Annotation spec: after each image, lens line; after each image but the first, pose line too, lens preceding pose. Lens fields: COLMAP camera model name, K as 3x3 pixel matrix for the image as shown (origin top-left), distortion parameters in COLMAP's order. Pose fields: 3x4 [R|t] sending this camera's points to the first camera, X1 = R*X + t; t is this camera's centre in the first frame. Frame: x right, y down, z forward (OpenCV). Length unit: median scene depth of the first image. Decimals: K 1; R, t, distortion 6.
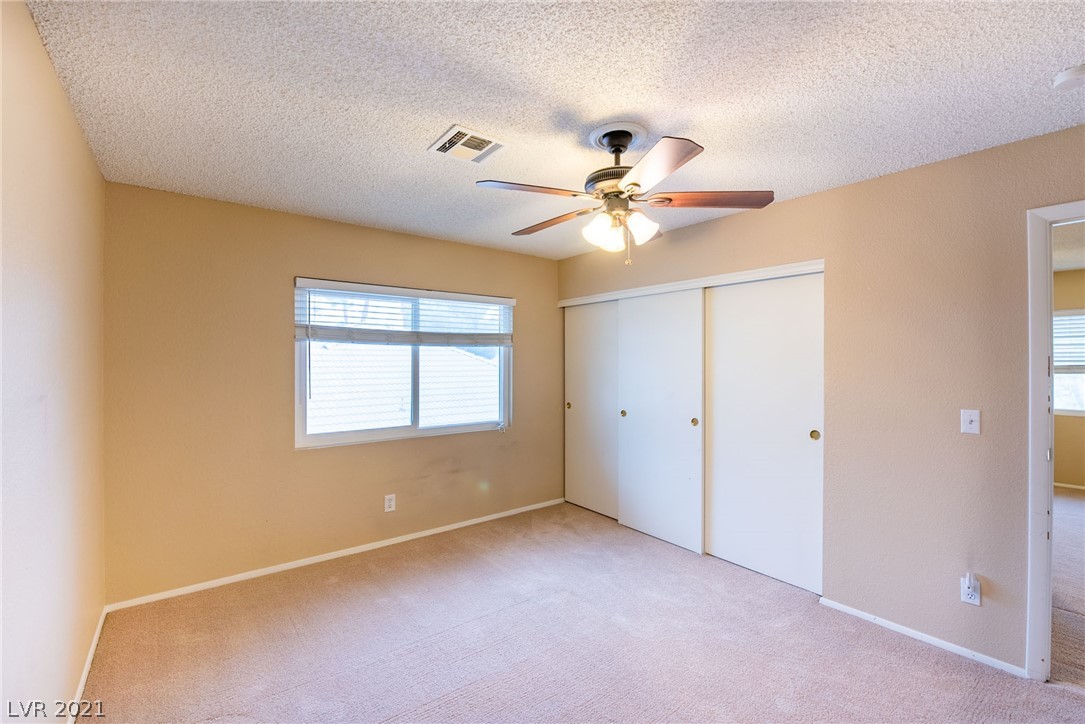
lens RADIAL K [[457.8, 0, 544.5], [0, 457.8, 366.3], [0, 0, 1]] dist [-0.016142, -0.001700]
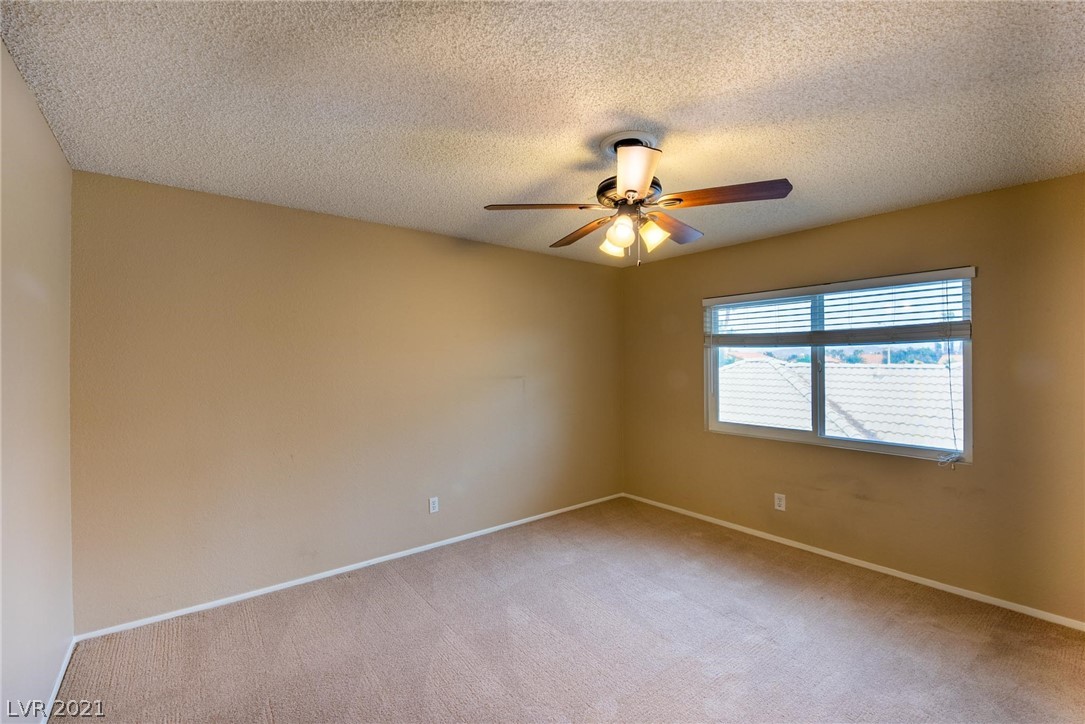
lens RADIAL K [[457.8, 0, 540.7], [0, 457.8, 361.9], [0, 0, 1]] dist [-0.016142, -0.001700]
pose [[0.005597, -0.004255, -0.999975, 0.653360], [-0.012057, 0.999918, -0.004322, -0.002112], [0.999912, 0.012080, 0.005545, 0.441025]]
